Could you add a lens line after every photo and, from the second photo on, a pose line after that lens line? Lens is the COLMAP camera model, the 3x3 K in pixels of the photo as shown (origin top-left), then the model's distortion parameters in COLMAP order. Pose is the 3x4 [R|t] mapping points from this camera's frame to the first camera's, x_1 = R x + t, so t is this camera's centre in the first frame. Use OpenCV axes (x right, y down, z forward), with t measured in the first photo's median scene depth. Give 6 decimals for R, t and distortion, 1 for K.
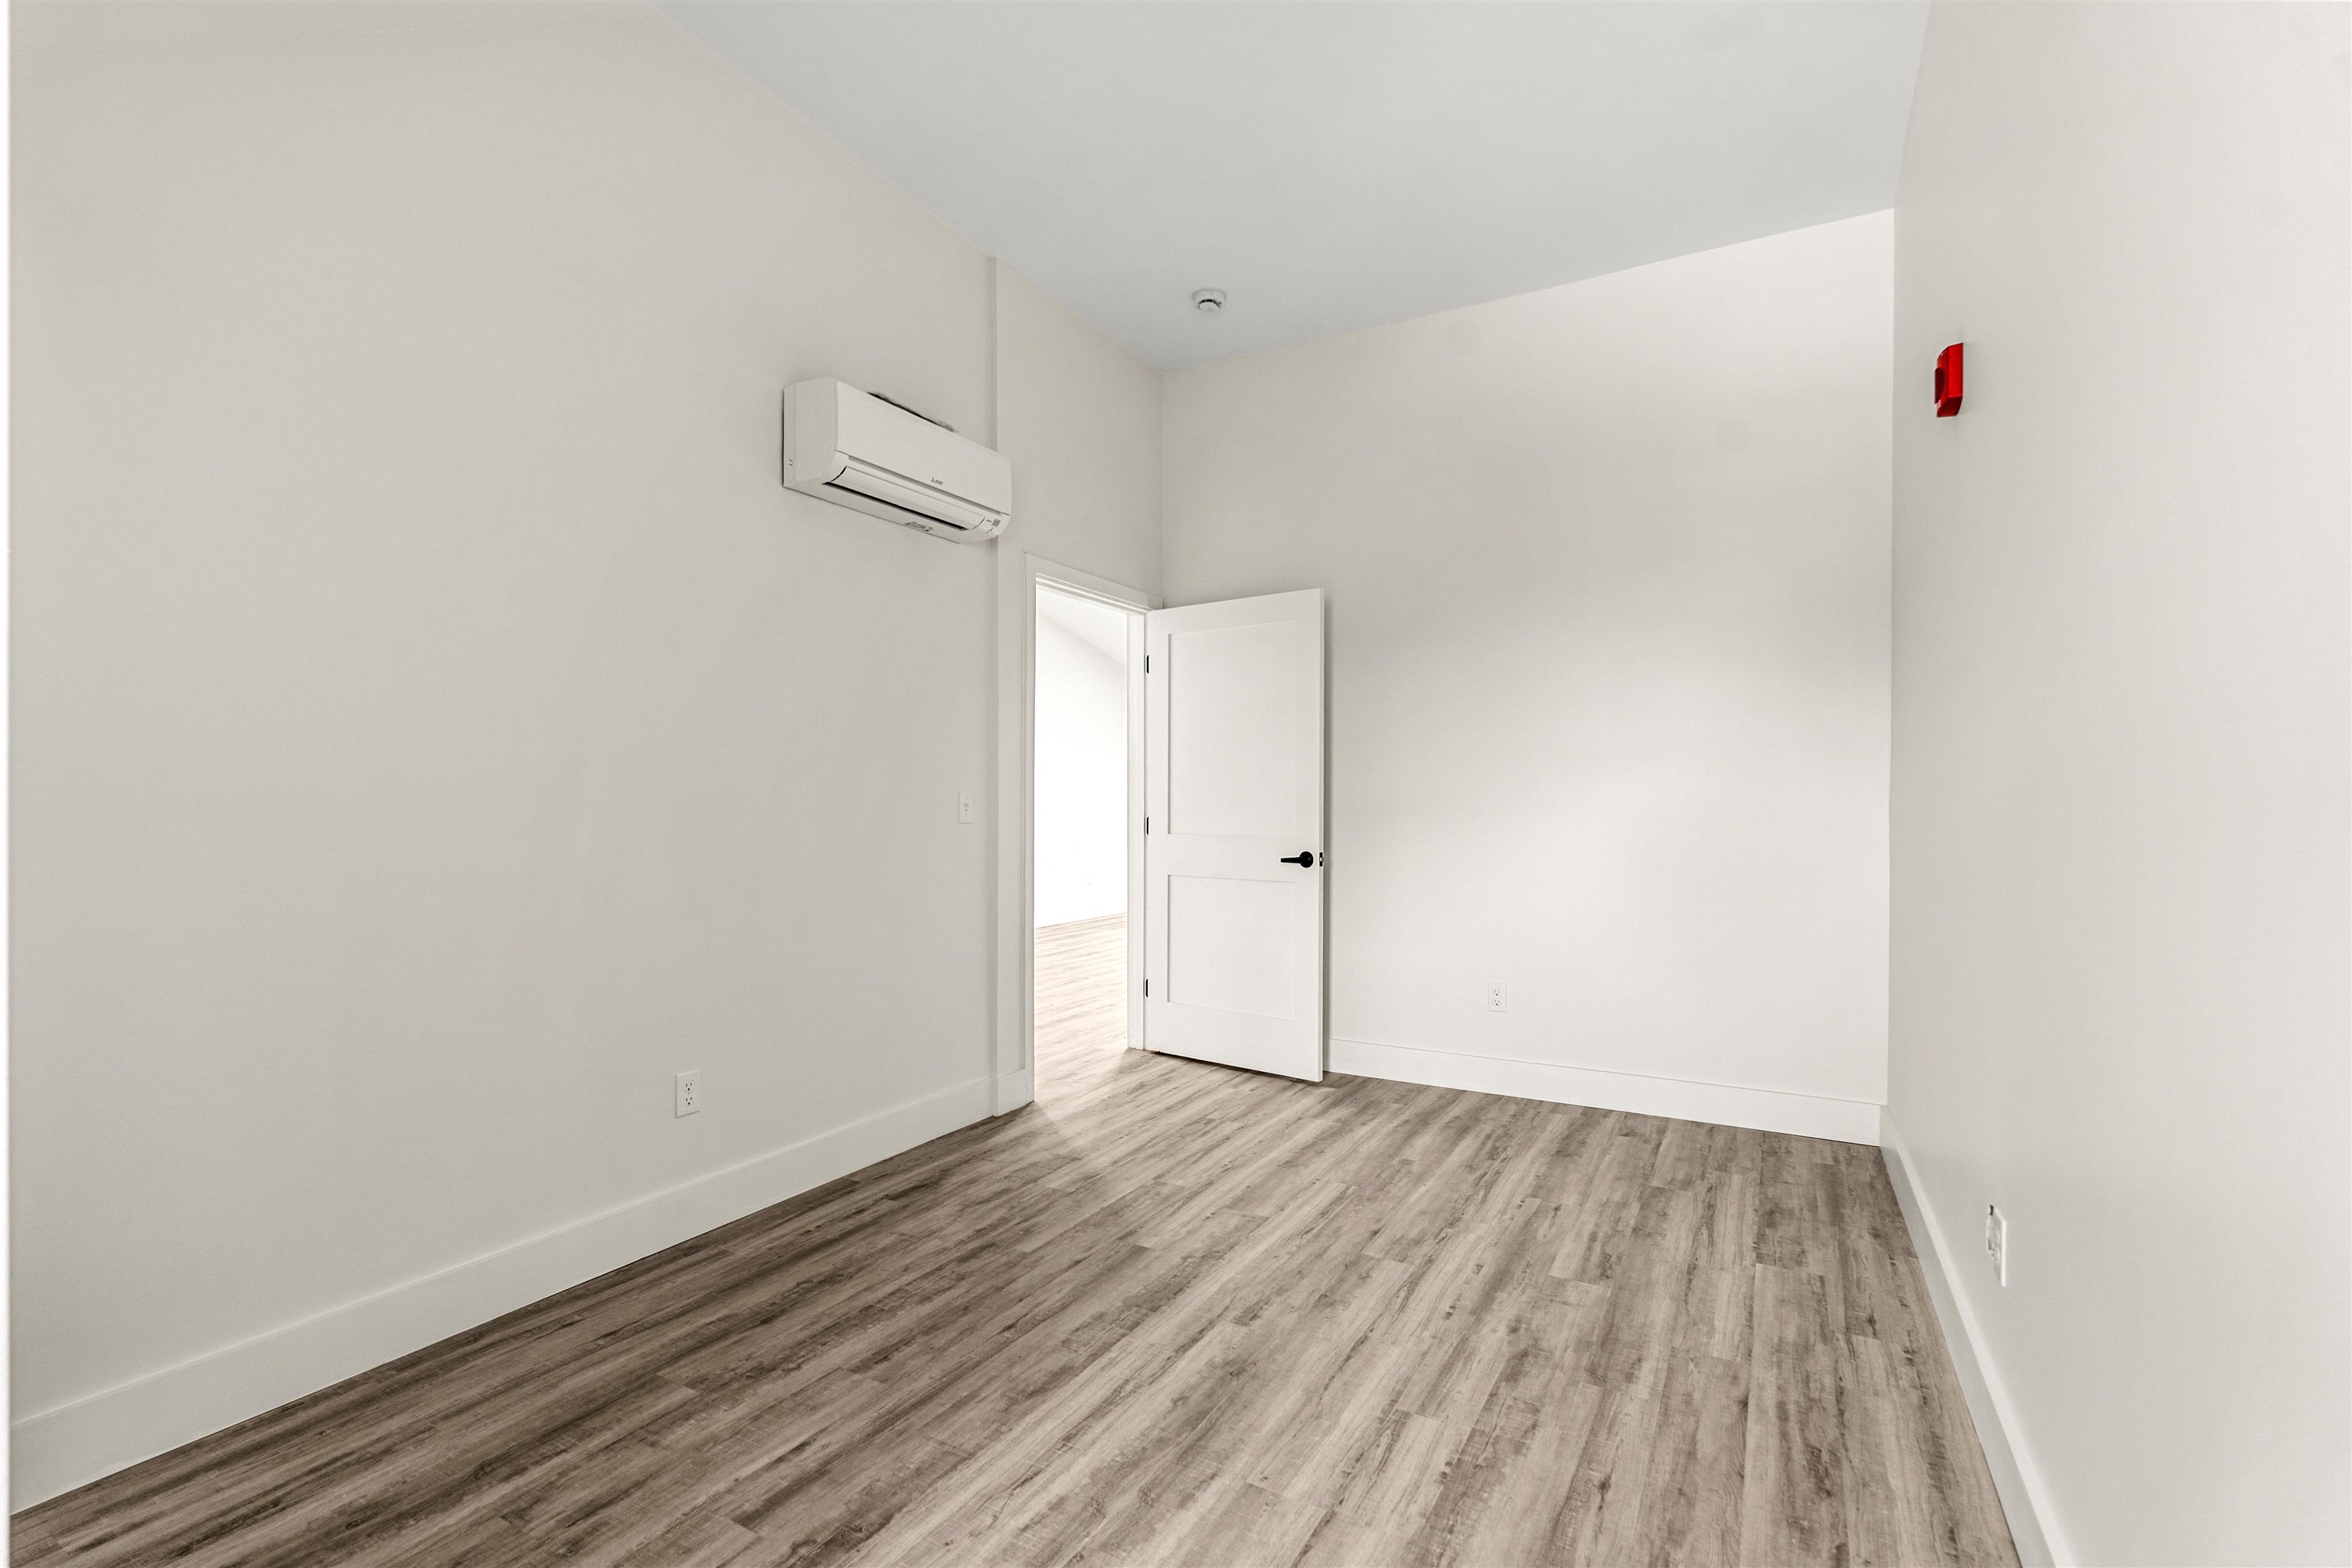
lens RADIAL K [[1046.1, 0, 1178.7], [0, 1046.1, 789.9], [0, 0, 1]] dist [-0.000298, 0.000017]
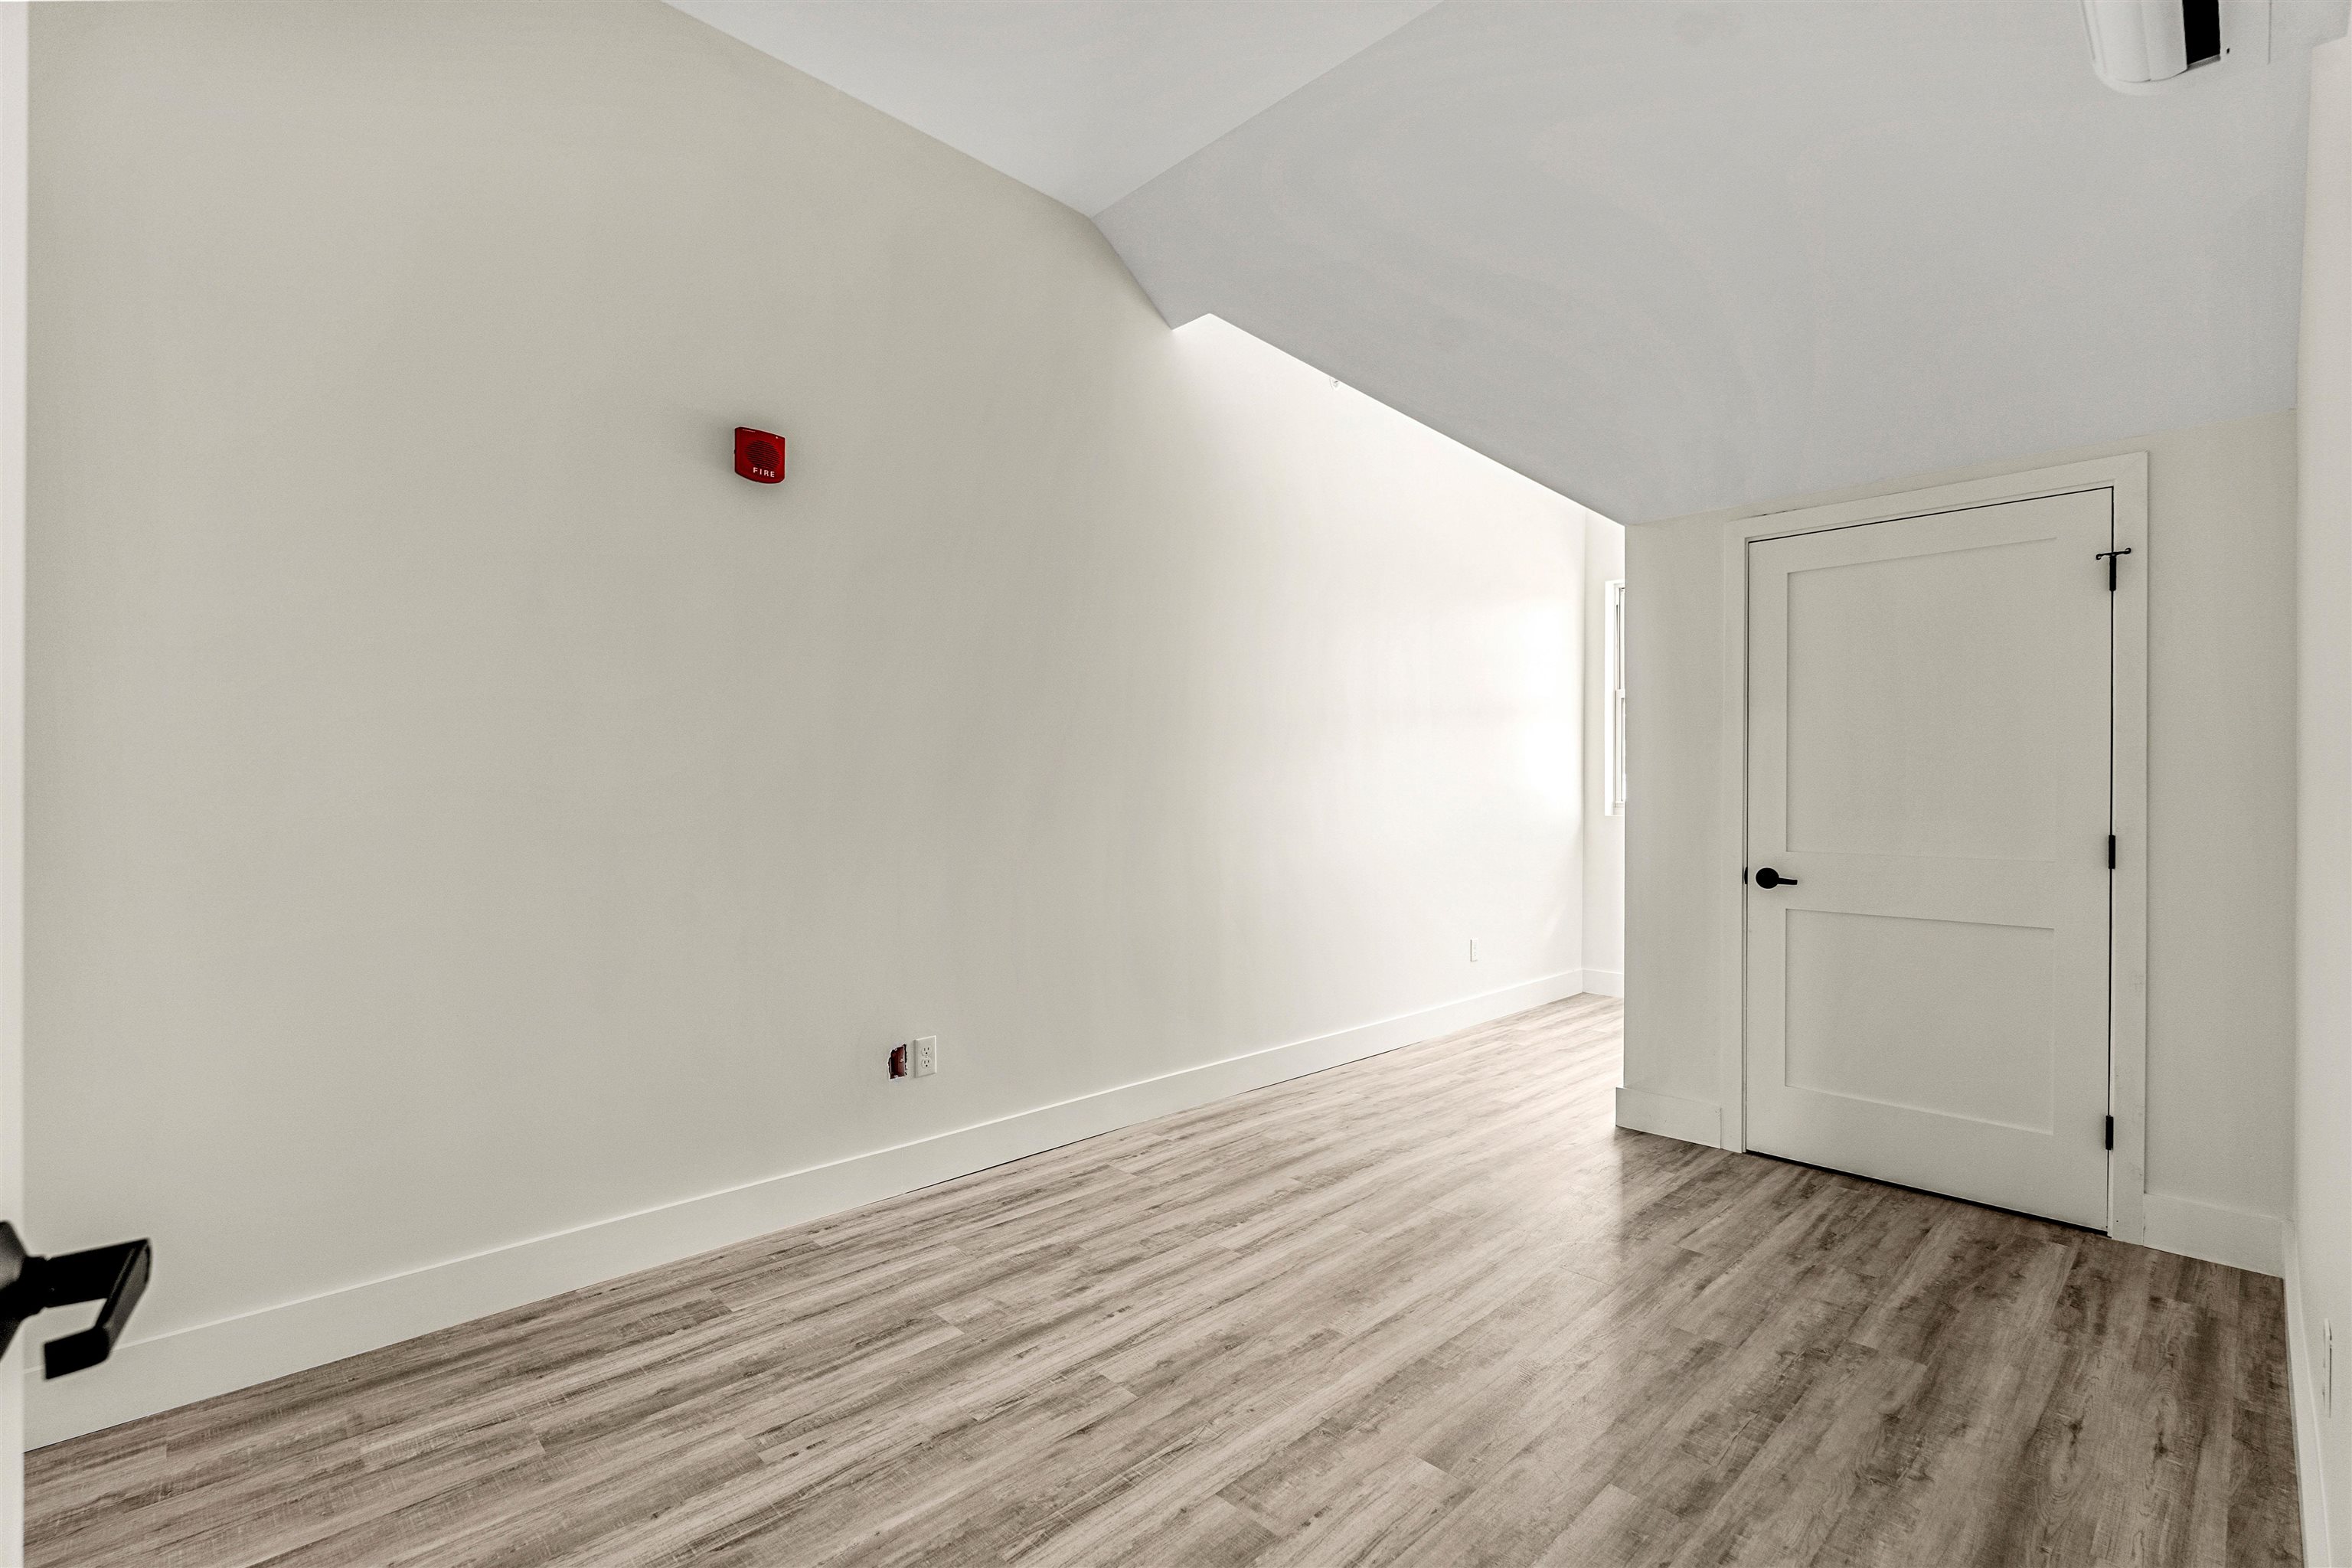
lens RADIAL K [[1046.1, 0, 1178.7], [0, 1046.1, 789.9], [0, 0, 1]] dist [-0.000298, 0.000017]
pose [[-0.960010, -0.003490, 0.279945, -0.076029], [-0.007949, 0.999859, -0.014793, 0.016025], [-0.279854, -0.016426, -0.959902, 2.019131]]
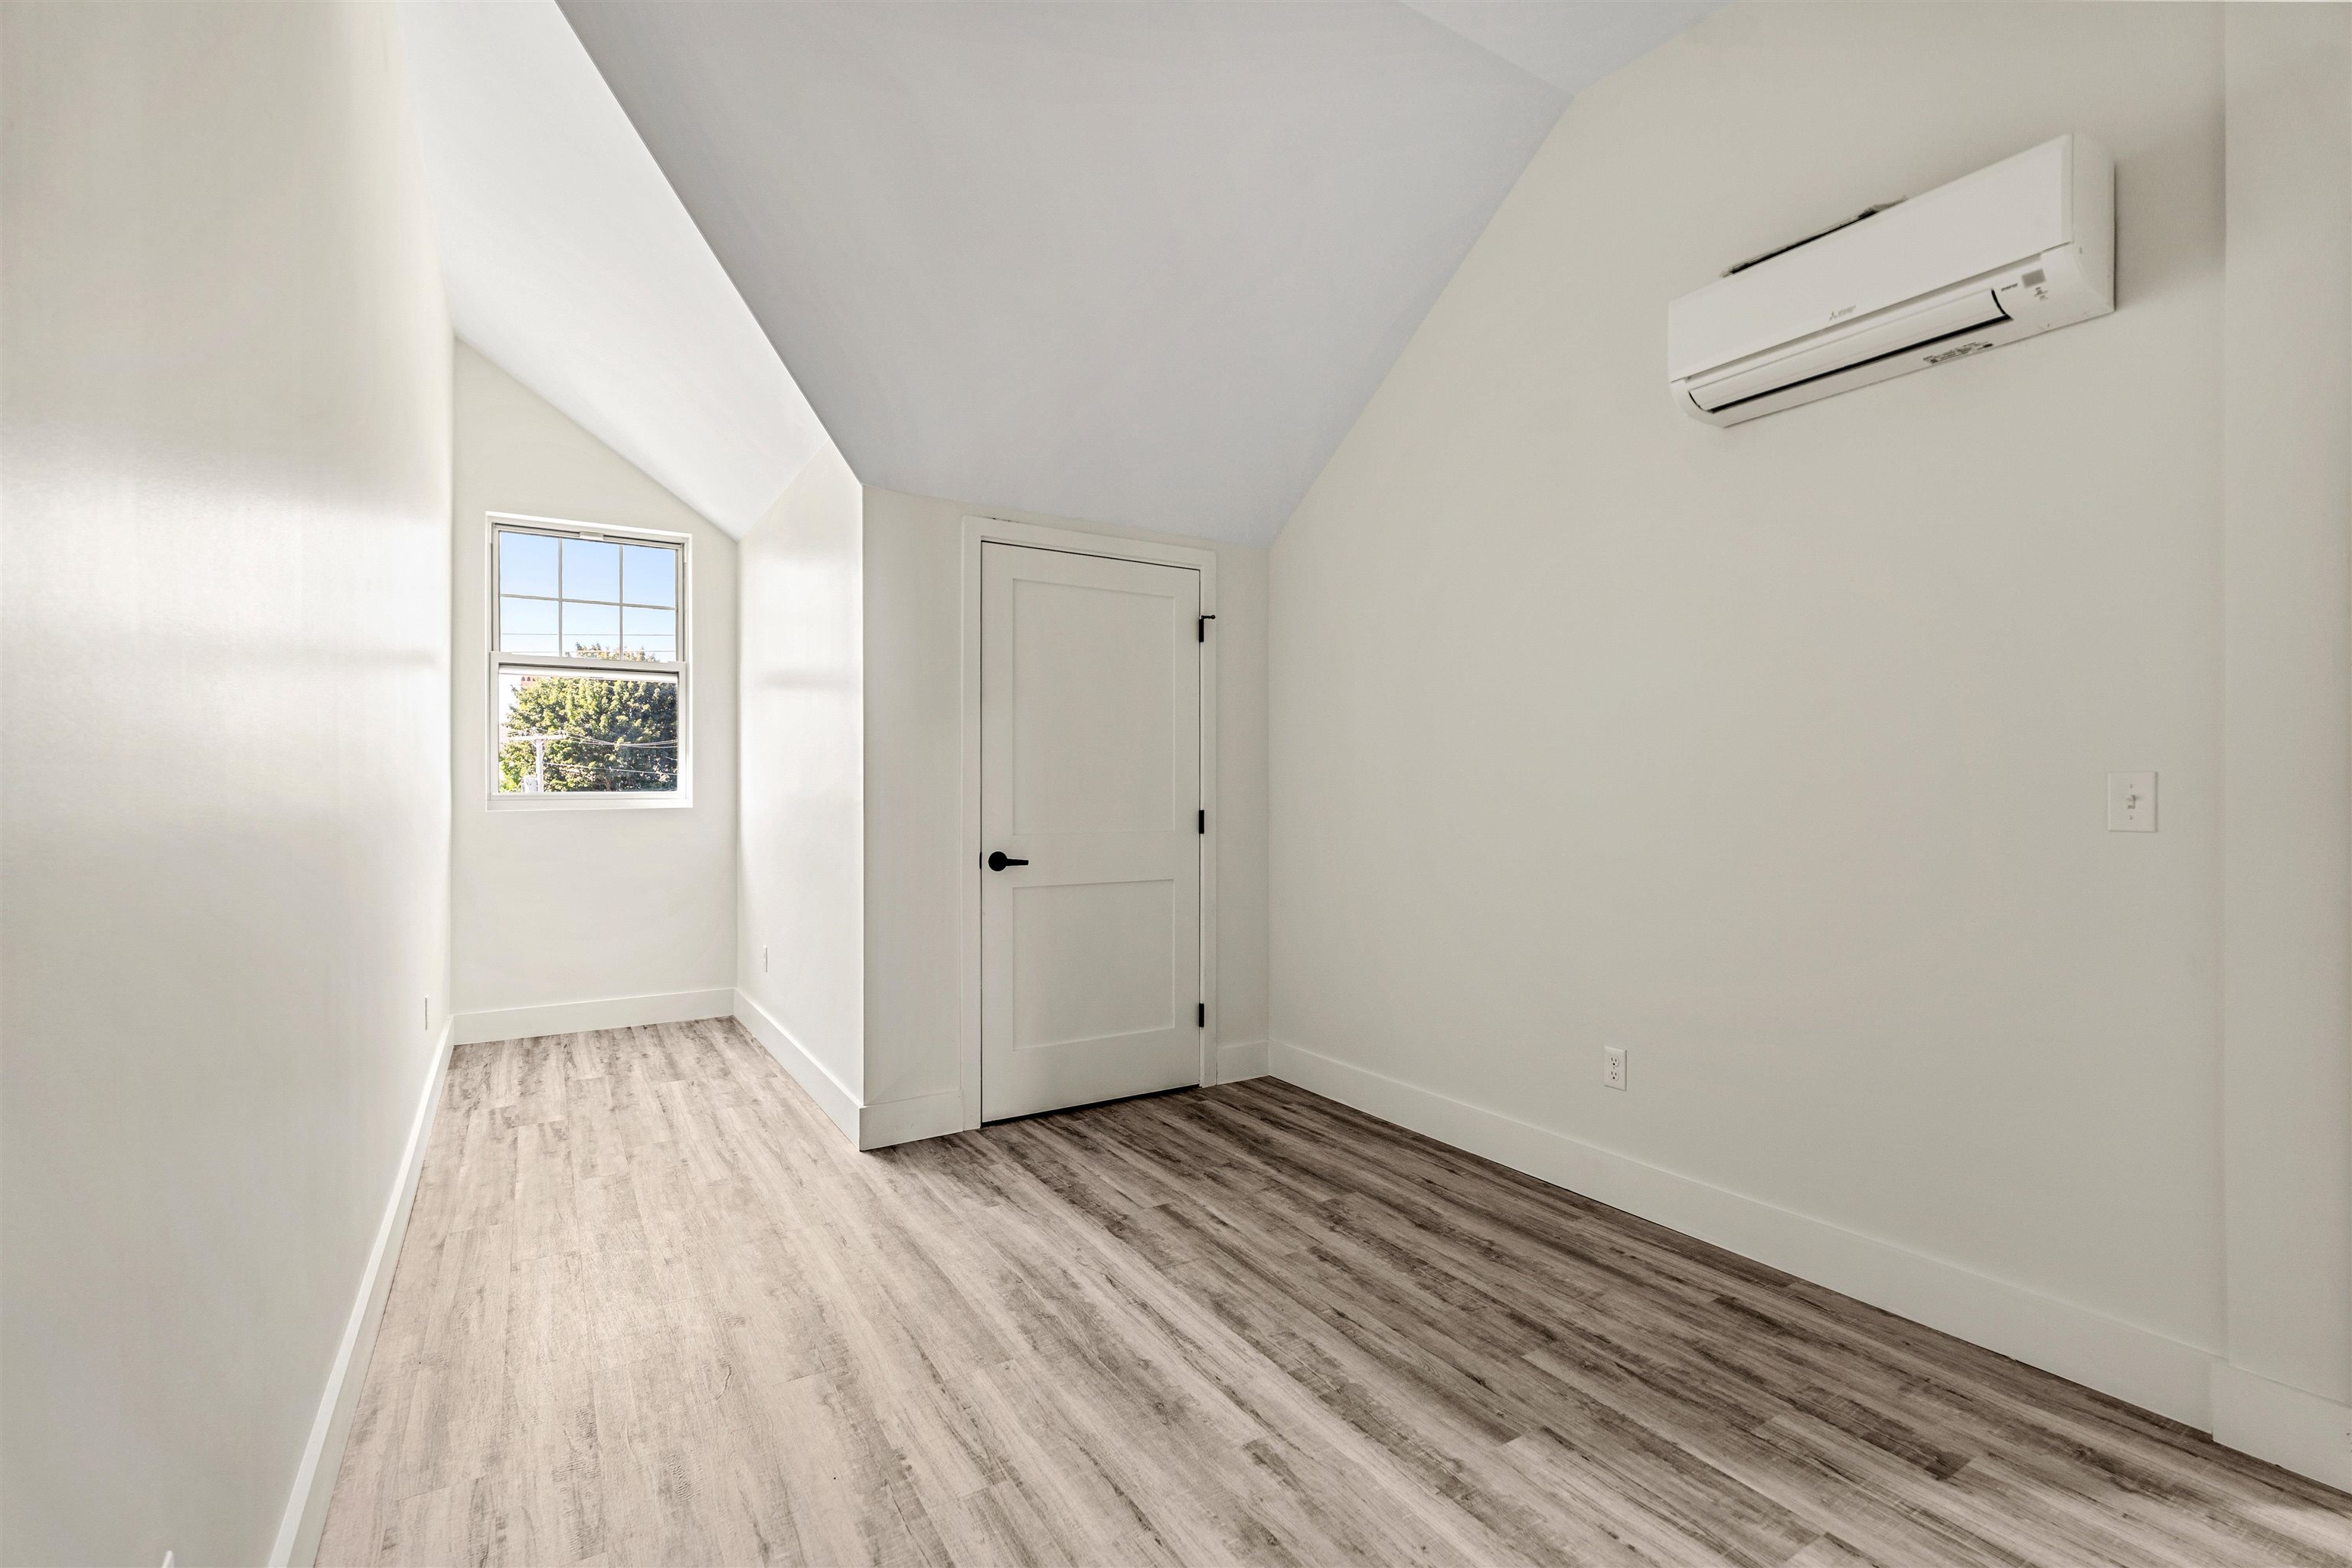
lens RADIAL K [[1046.1, 0, 1178.7], [0, 1046.1, 789.9], [0, 0, 1]] dist [-0.000298, 0.000017]
pose [[-0.476355, 0.000919, -0.879252, 0.795646], [0.010972, 0.999928, -0.004899, 0.015451], [0.879185, -0.011981, -0.476331, 1.353914]]
